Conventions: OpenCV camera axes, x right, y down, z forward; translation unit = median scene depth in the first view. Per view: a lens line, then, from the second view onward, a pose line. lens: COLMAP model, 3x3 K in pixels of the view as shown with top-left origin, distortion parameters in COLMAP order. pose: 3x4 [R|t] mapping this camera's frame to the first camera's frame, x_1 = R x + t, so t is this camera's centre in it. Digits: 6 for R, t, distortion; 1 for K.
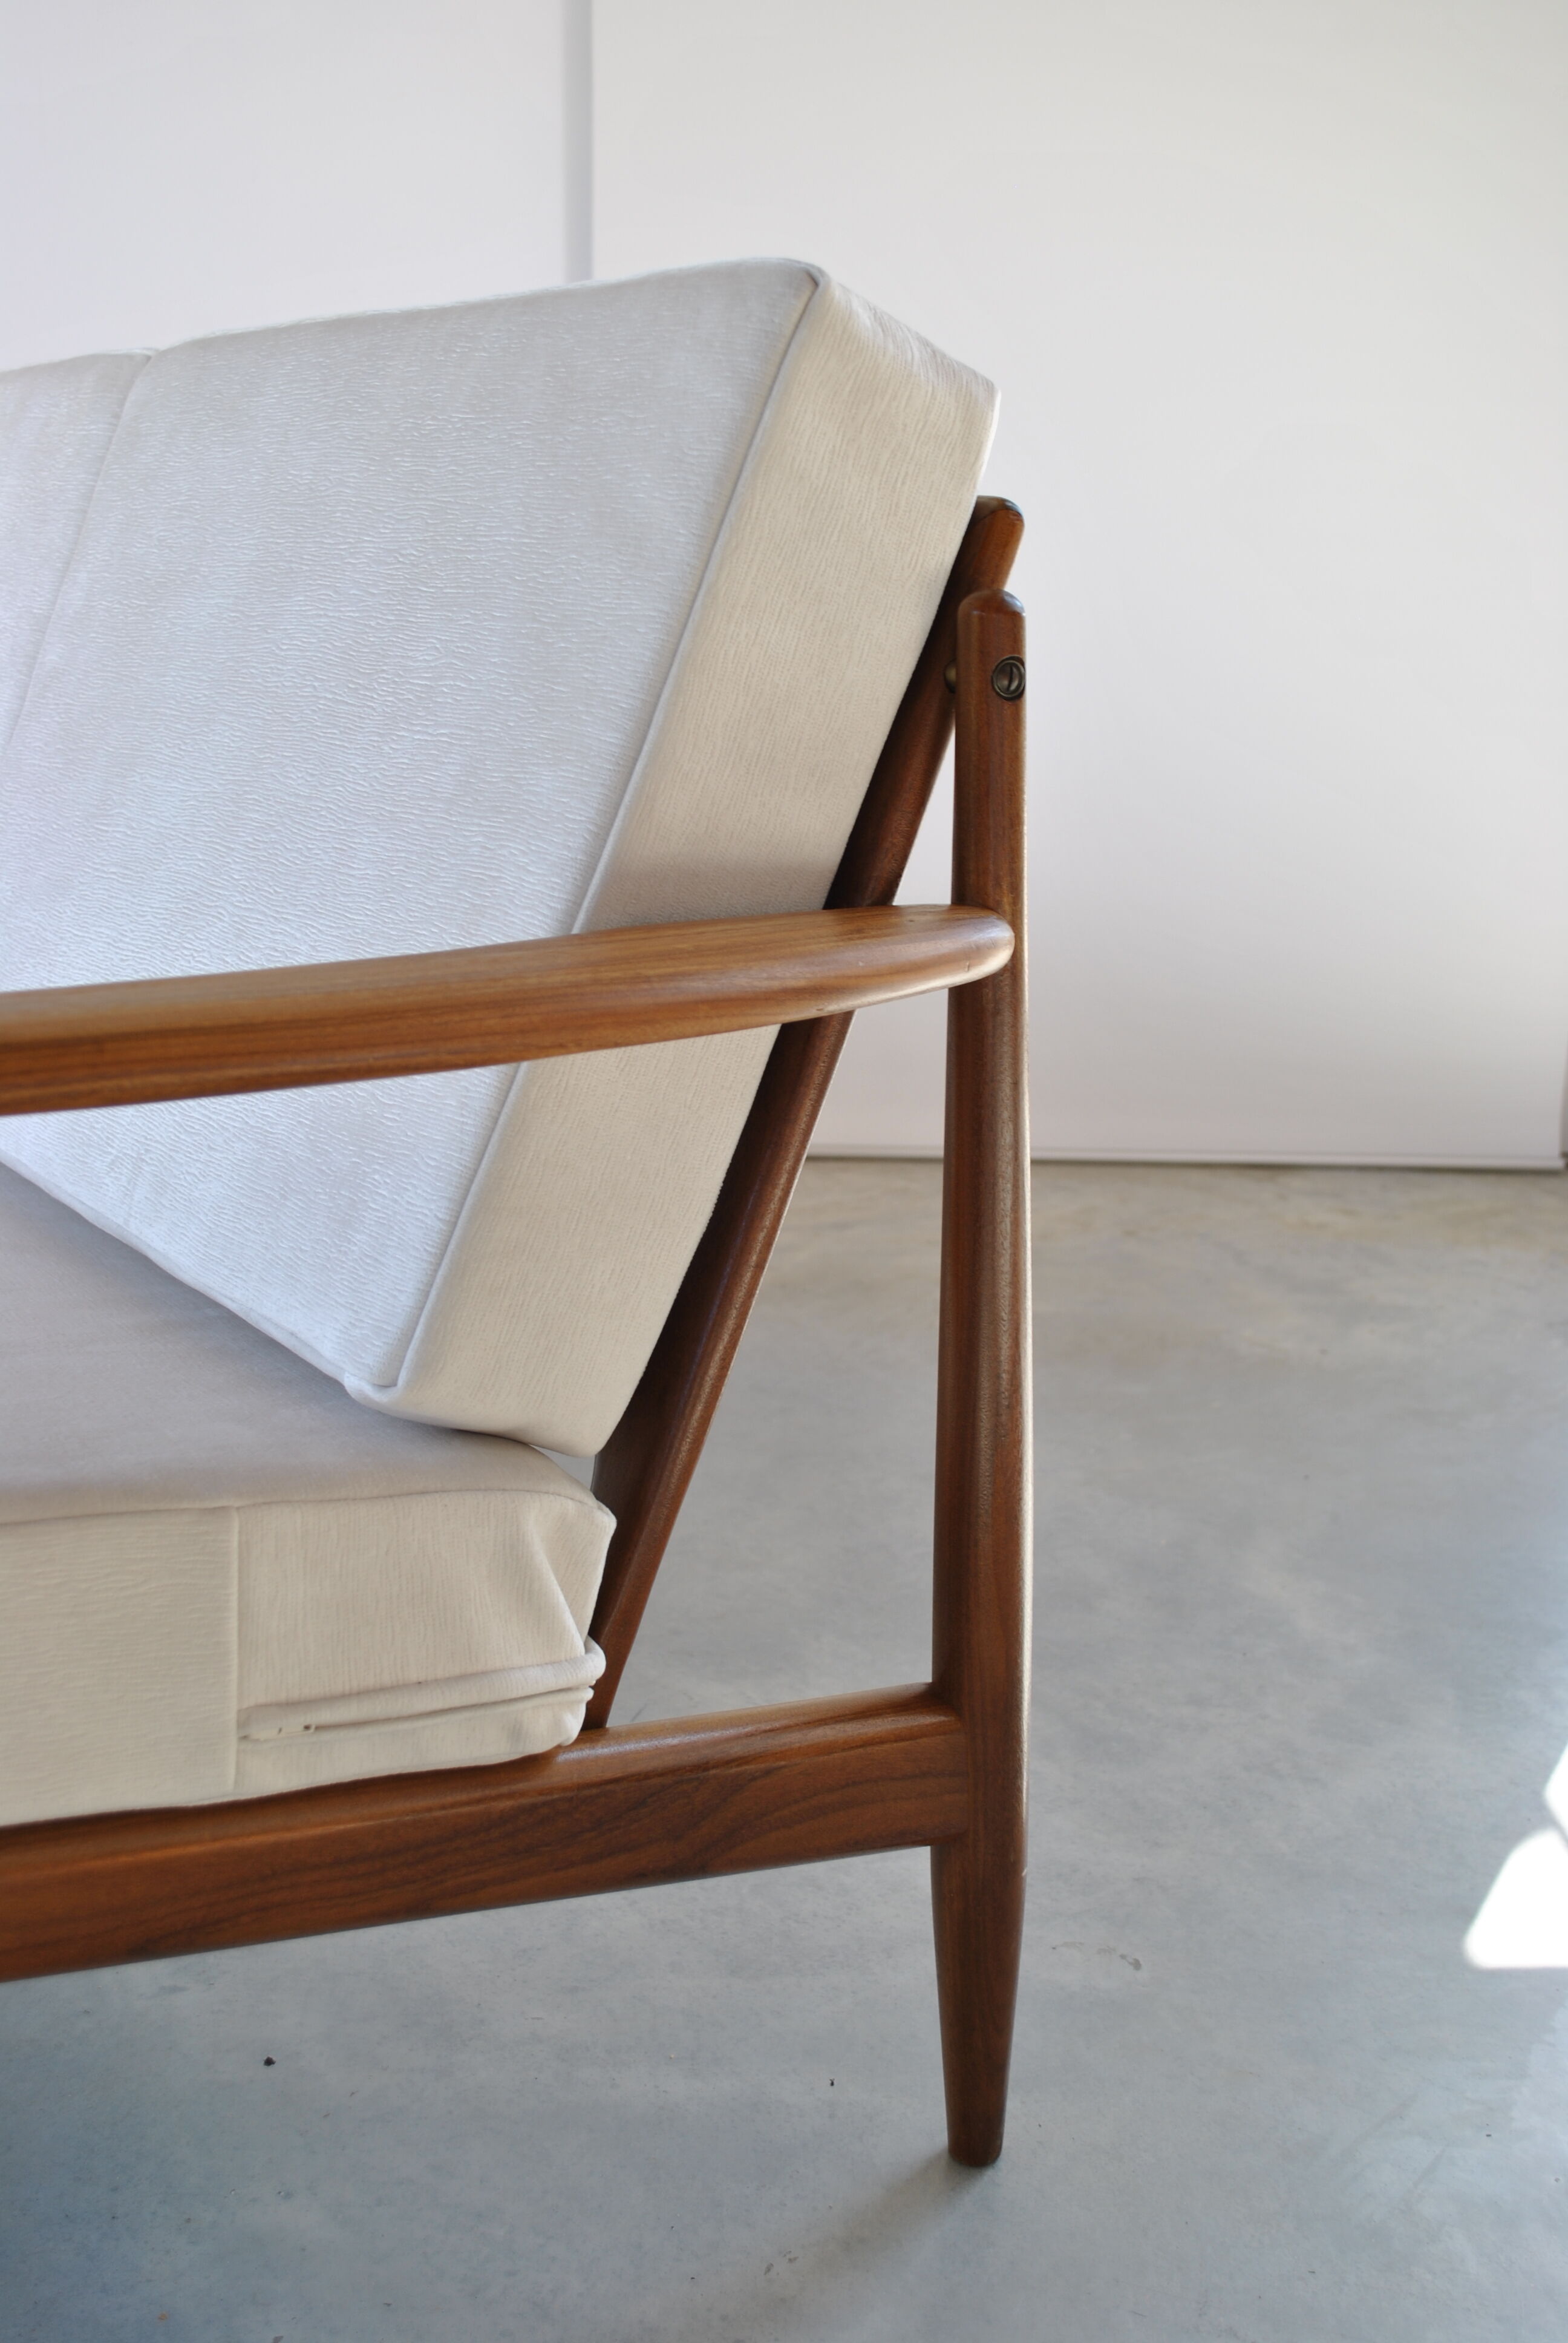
lens RADIAL K [[2506.2, 0, 786.5], [0, 2506.2, 1173.1], [0, 0, 1]] dist [-0.062893, -0.007289]
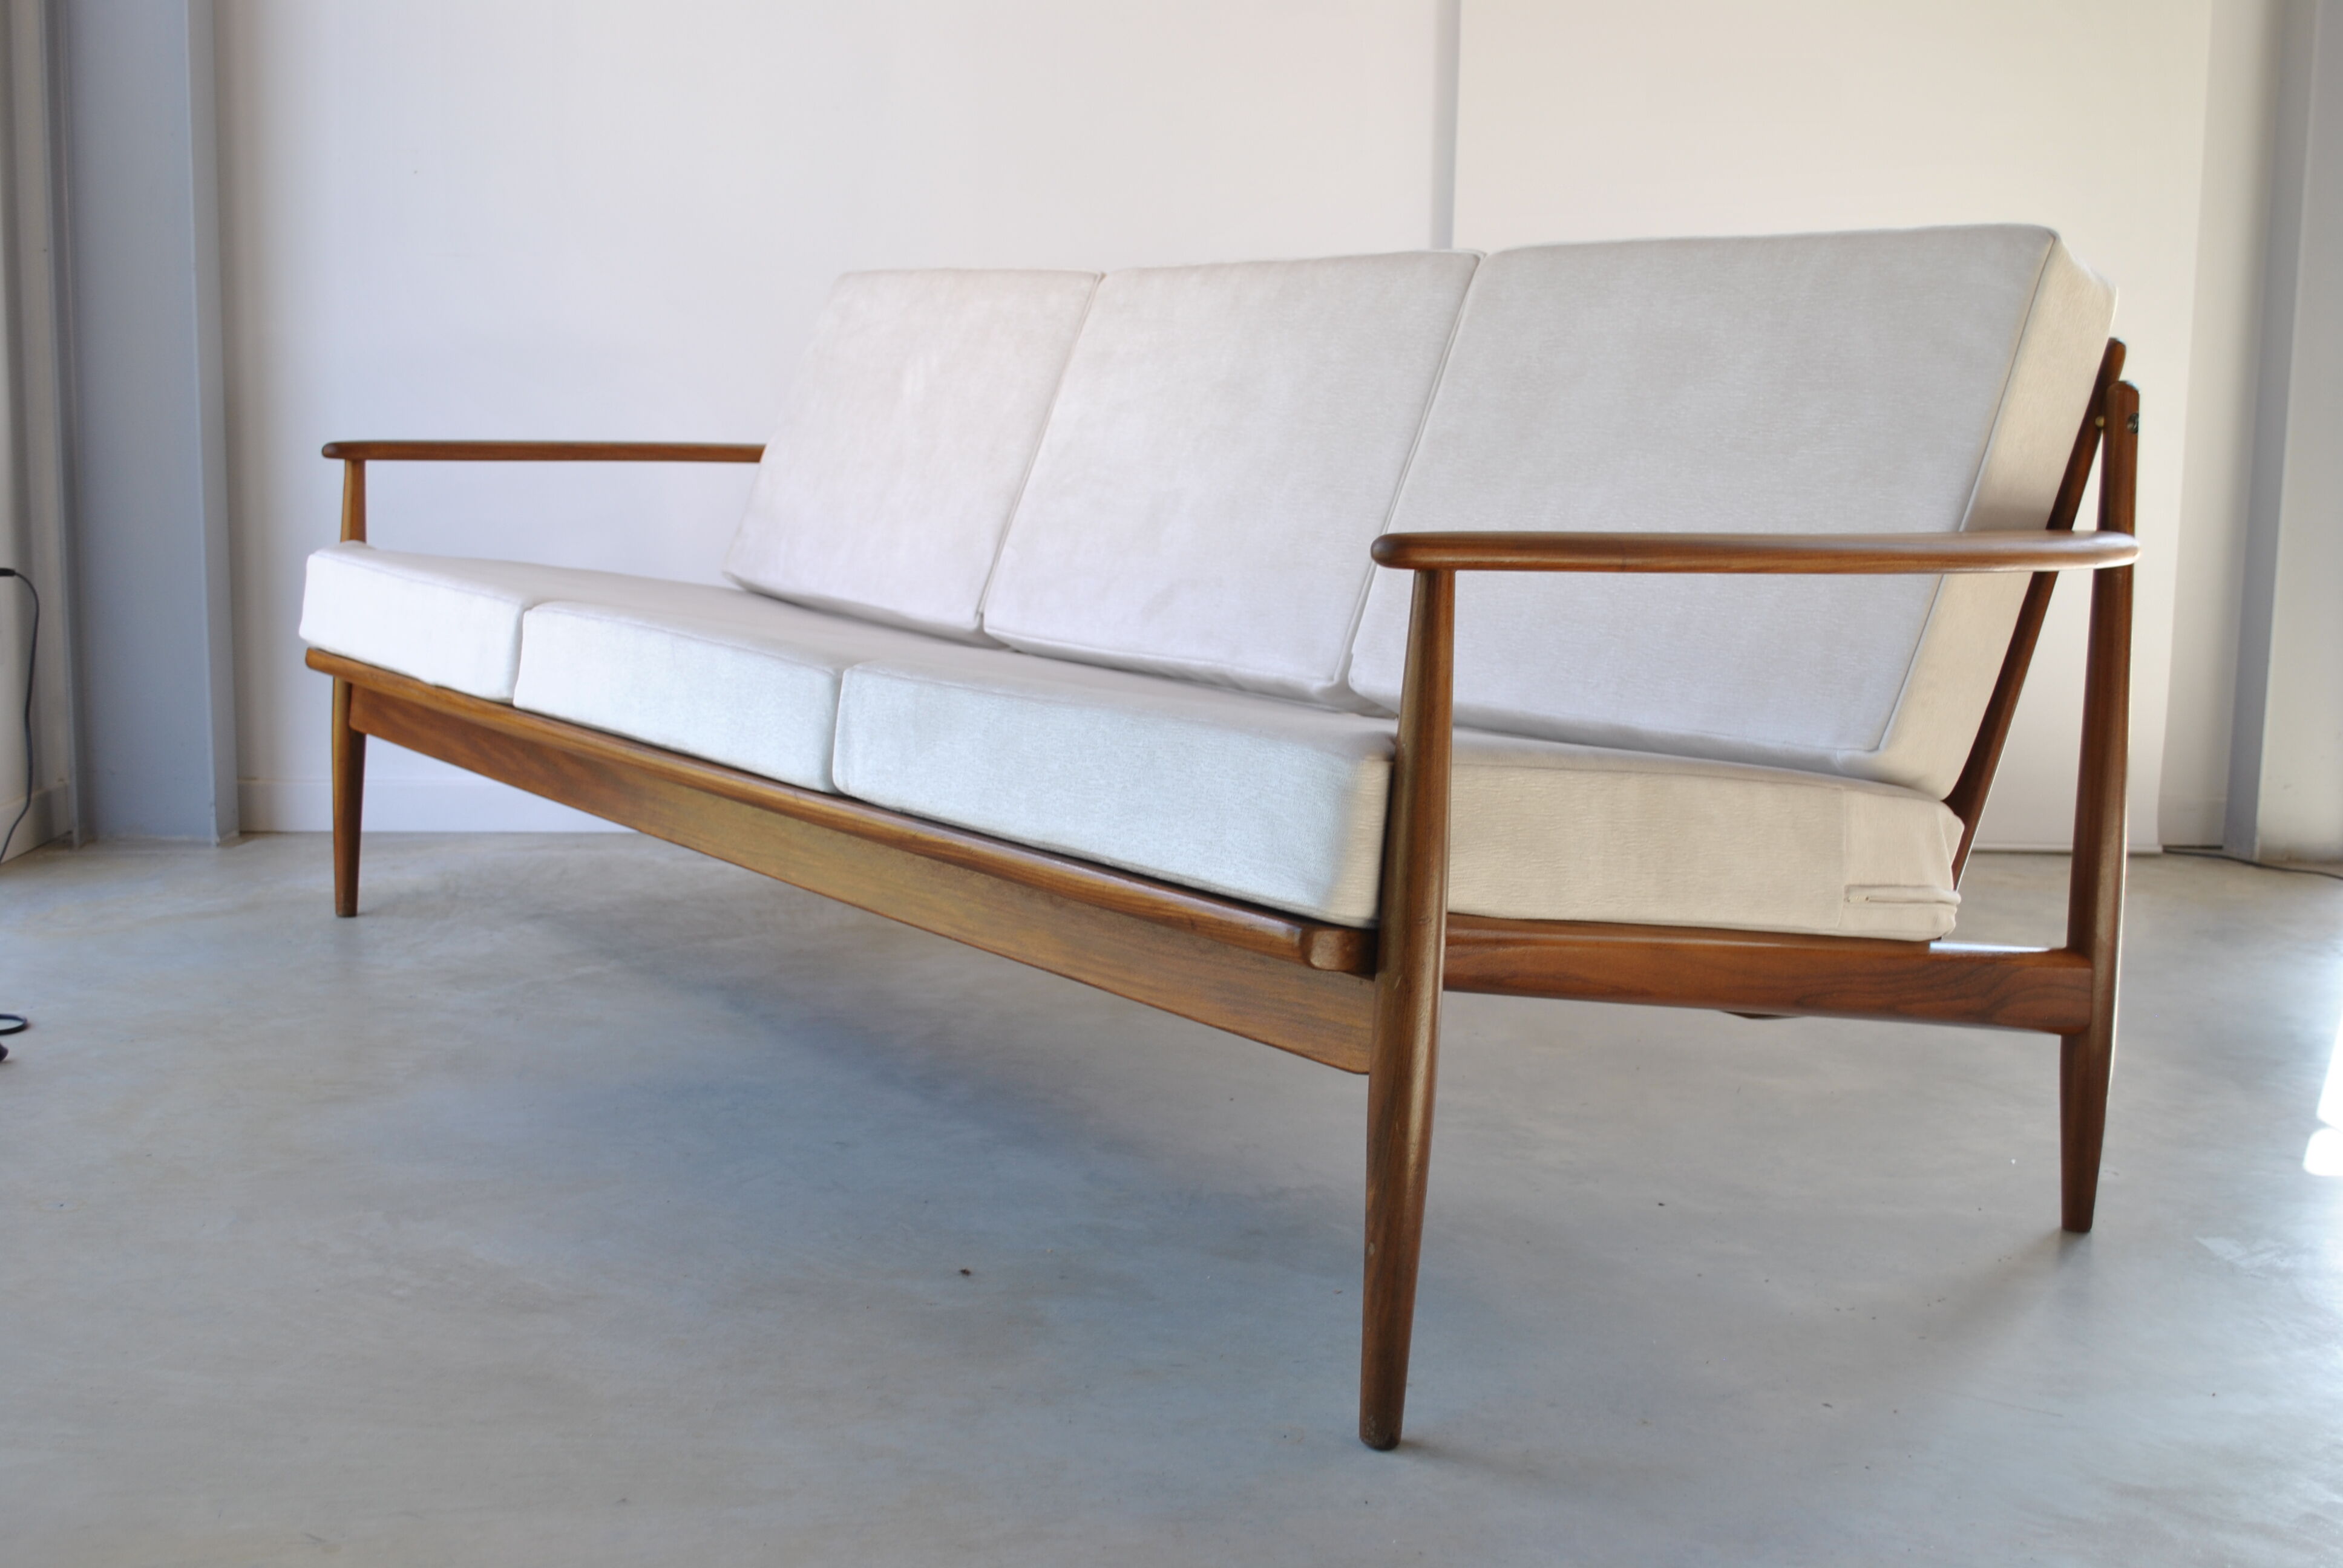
lens RADIAL K [[2648.5, 0, 1182.0], [0, 2648.5, 779.3], [0, 0, 1]] dist [-0.051450, -0.007802]
pose [[0.999185, 0.001068, 0.040345, -0.802729], [0.003418, 0.993819, -0.110957, 0.342387], [-0.040214, 0.111004, 0.993006, -1.123574]]
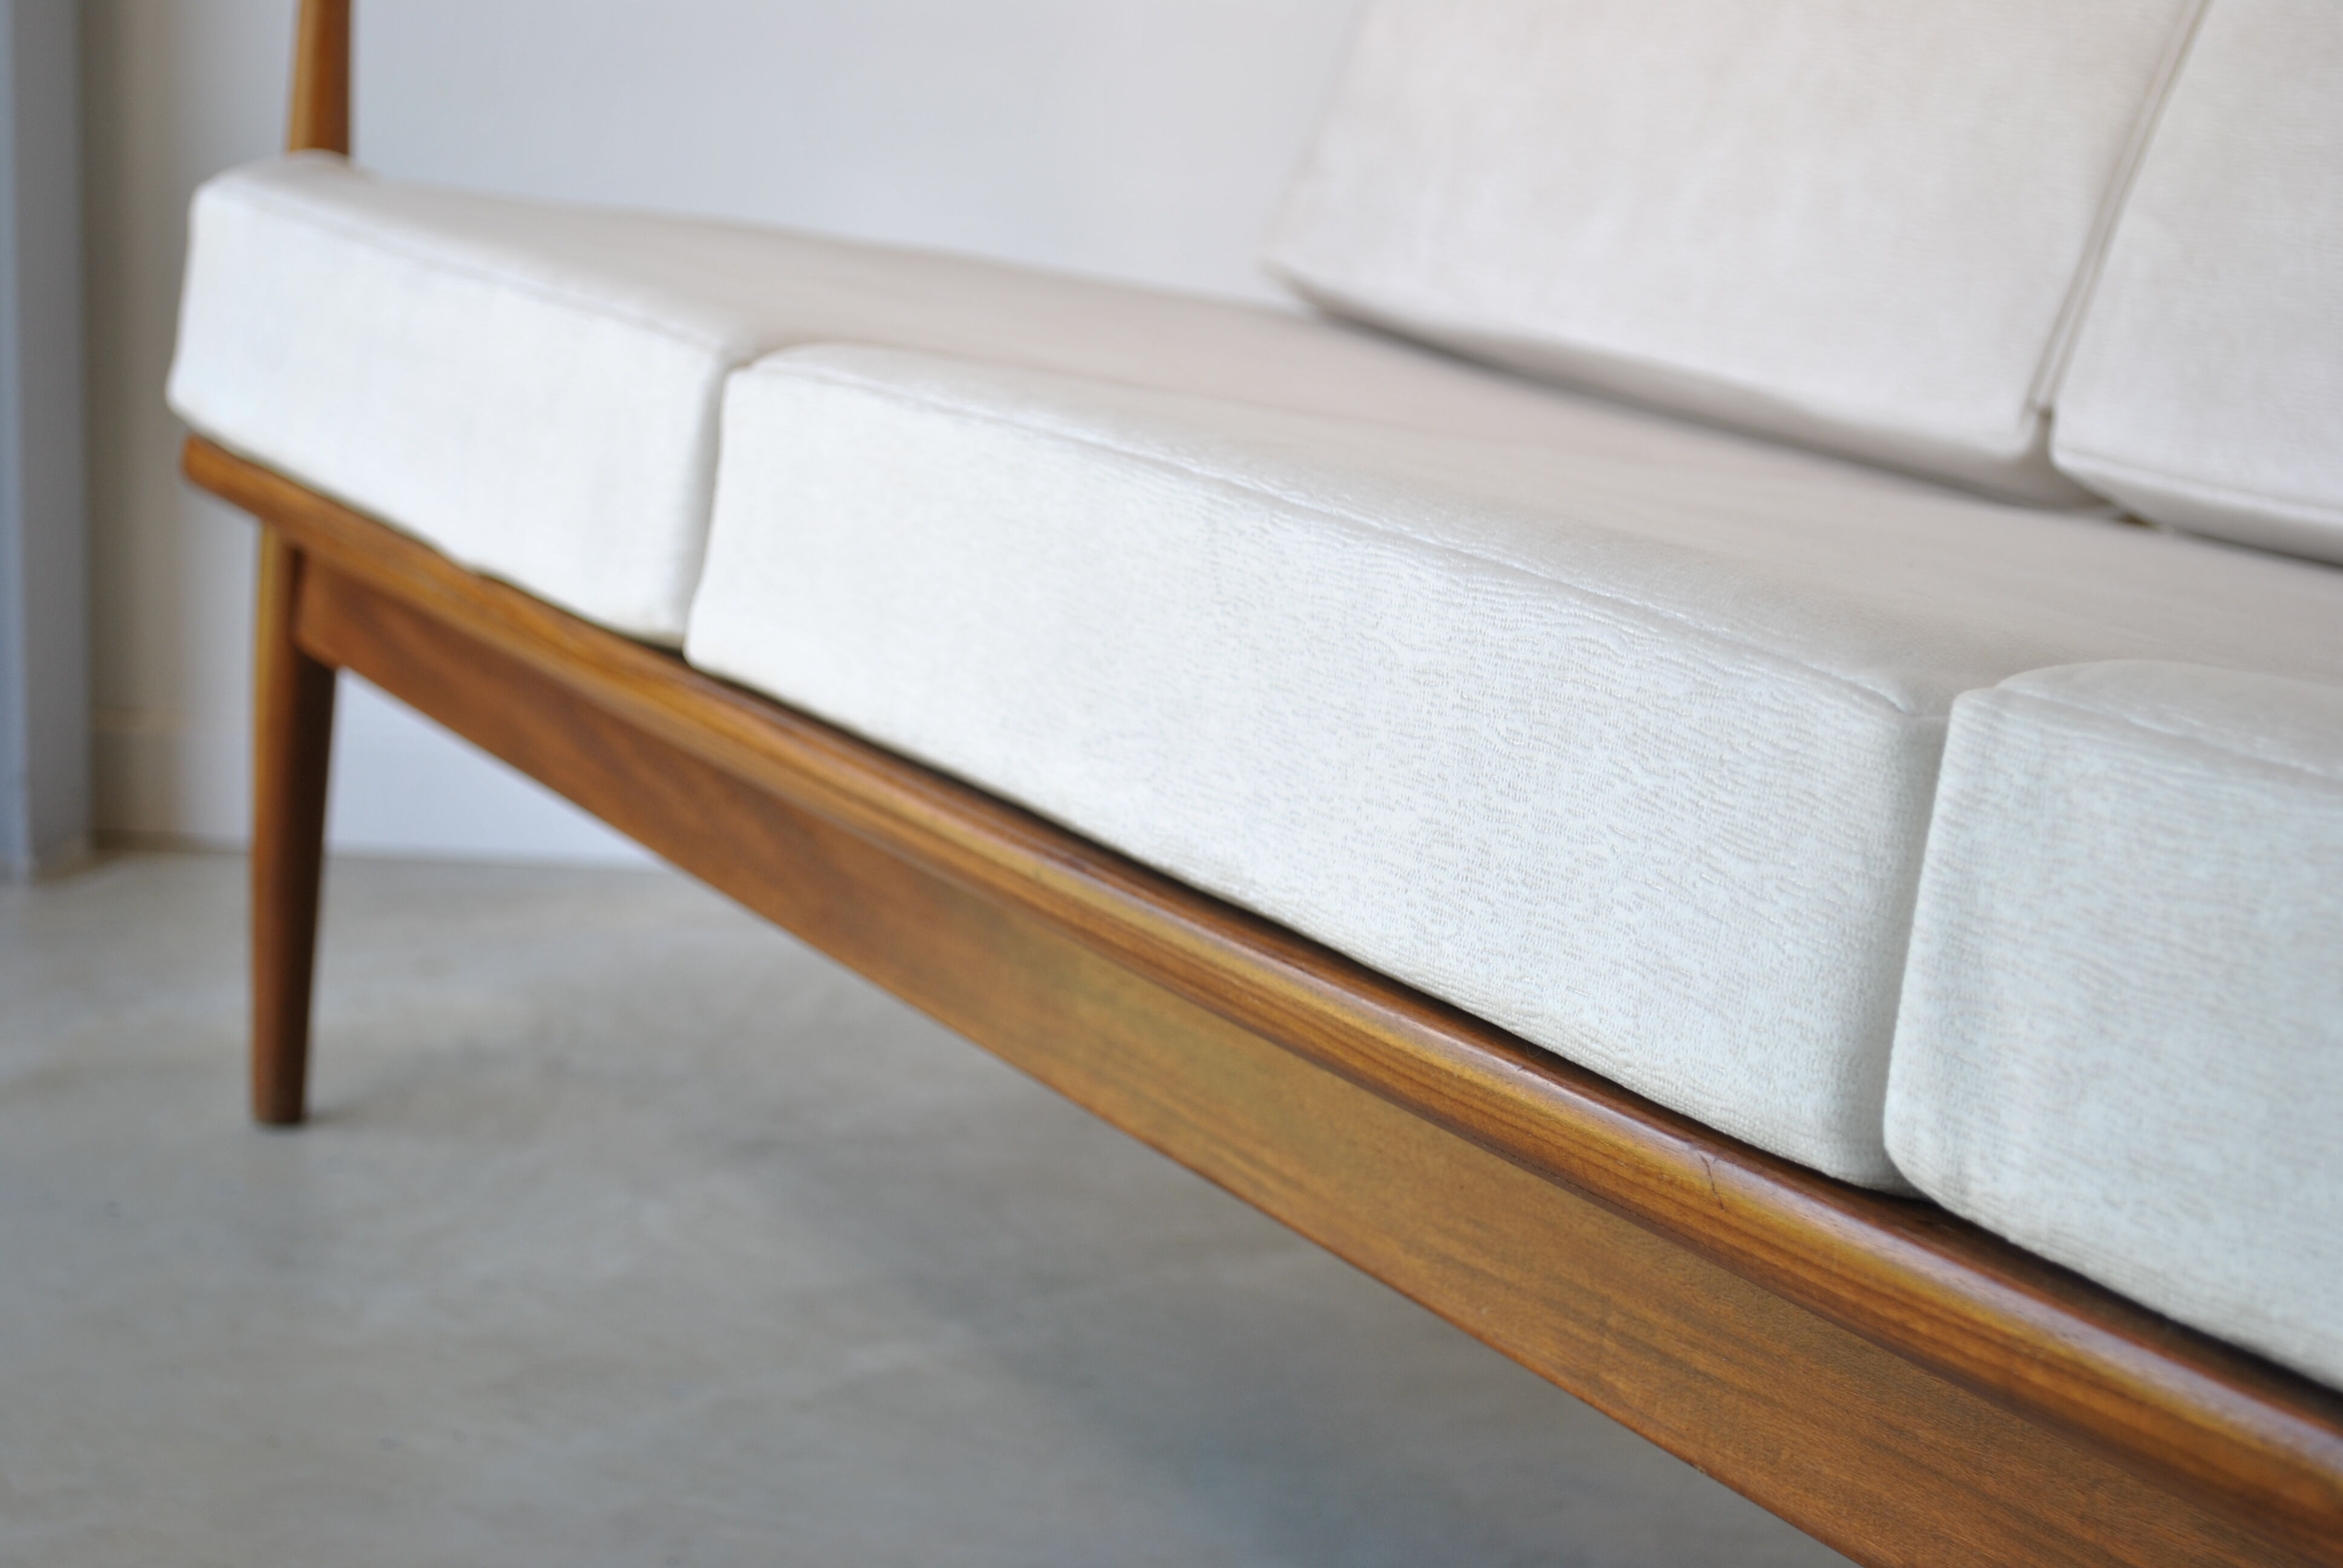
lens RADIAL K [[4273.9, 0, 1171.7], [0, 4273.9, 783.2], [0, 0, 1]] dist [0.011824, 0.085229]
pose [[0.992213, 0.046583, -0.115511, -1.064910], [-0.054455, 0.996335, -0.065958, 0.076339], [0.112016, 0.071735, 0.991114, 0.263731]]
